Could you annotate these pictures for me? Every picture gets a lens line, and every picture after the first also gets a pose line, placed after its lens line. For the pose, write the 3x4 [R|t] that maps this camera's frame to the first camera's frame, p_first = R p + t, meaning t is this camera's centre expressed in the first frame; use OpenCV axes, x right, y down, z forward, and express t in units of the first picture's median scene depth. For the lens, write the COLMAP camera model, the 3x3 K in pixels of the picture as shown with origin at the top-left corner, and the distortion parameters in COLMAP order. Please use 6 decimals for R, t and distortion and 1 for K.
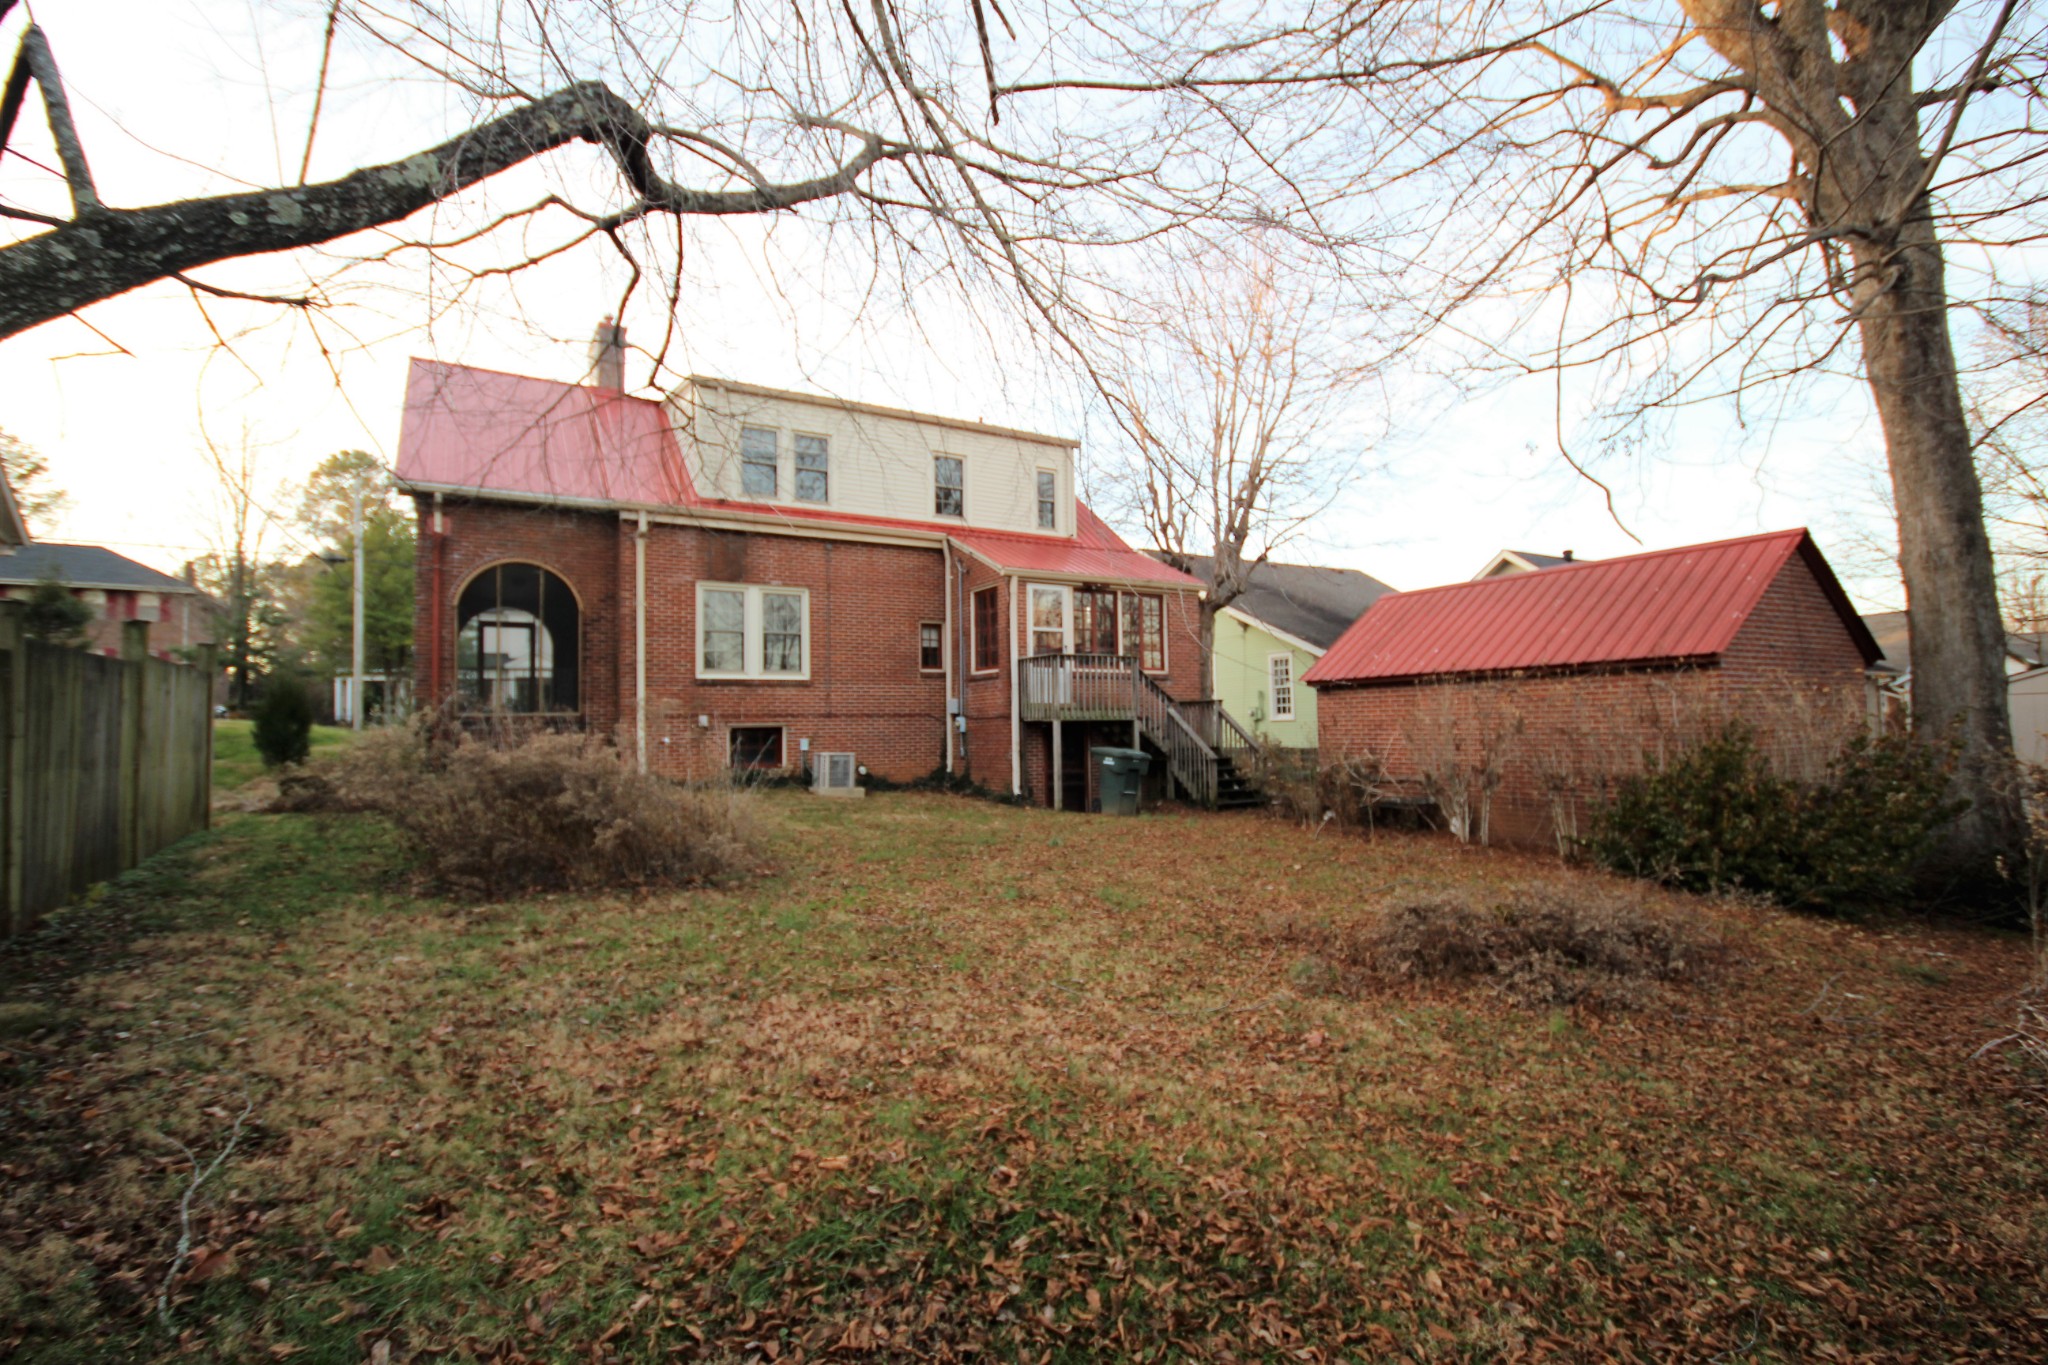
lens RADIAL K [[950.1, 0, 1024.0], [0, 950.1, 682.5], [0, 0, 1]] dist [-0.000667, 0.000197]
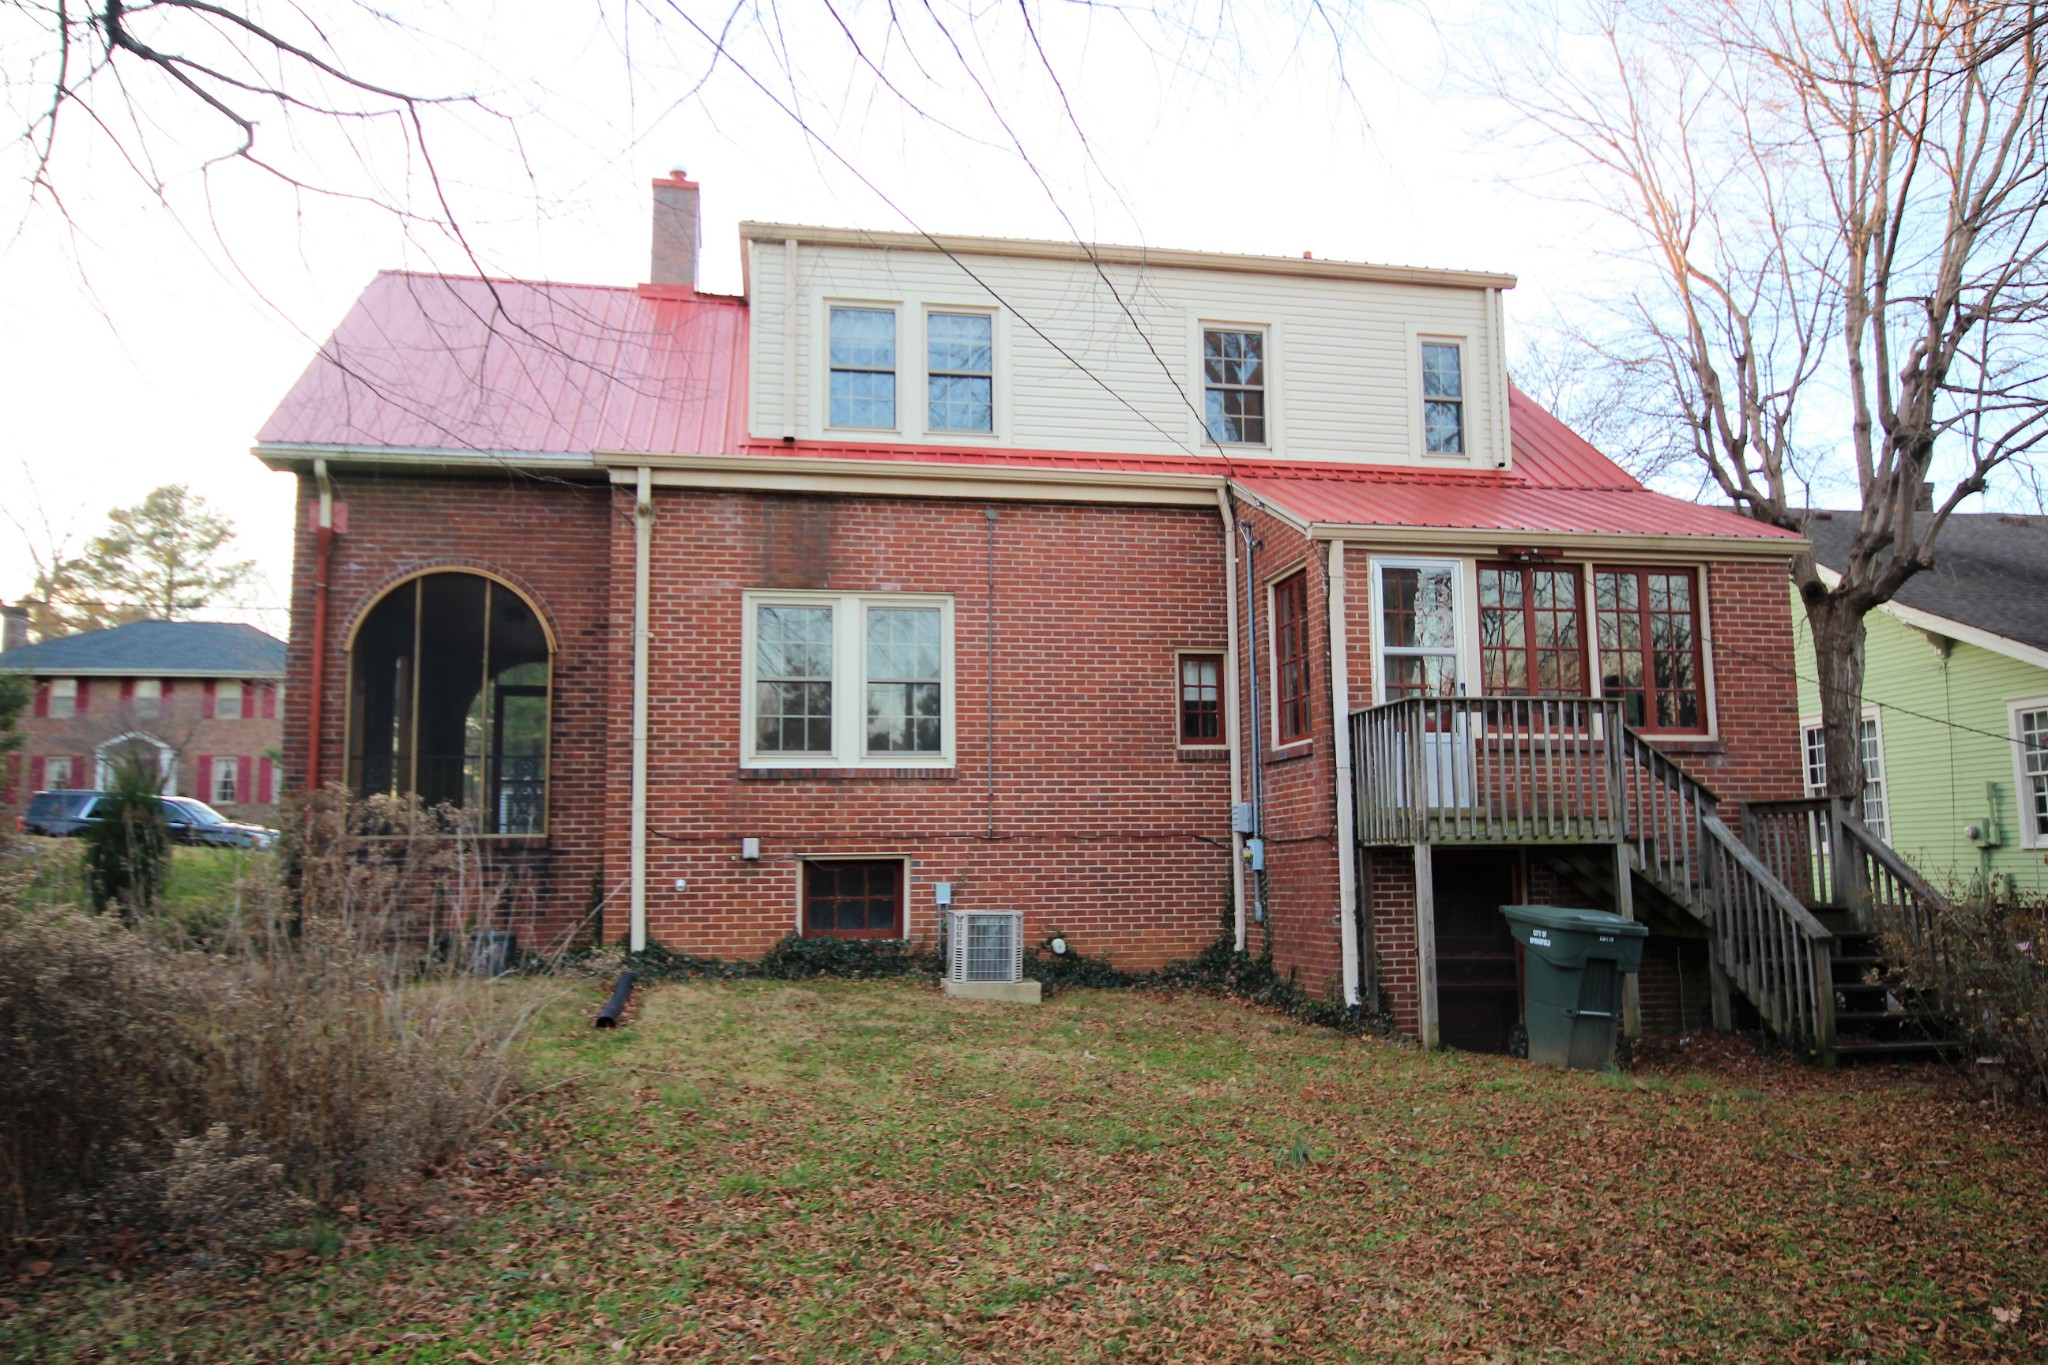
lens RADIAL K [[1511.6, 0, 1024.0], [0, 1511.6, 682.5], [0, 0, 1]] dist [0.007564, 0.002798]
pose [[0.939819, -0.038808, -0.339462, 0.091767], [0.014384, 0.997142, -0.074173, 0.012118], [0.341370, 0.064826, 0.937691, 0.229833]]
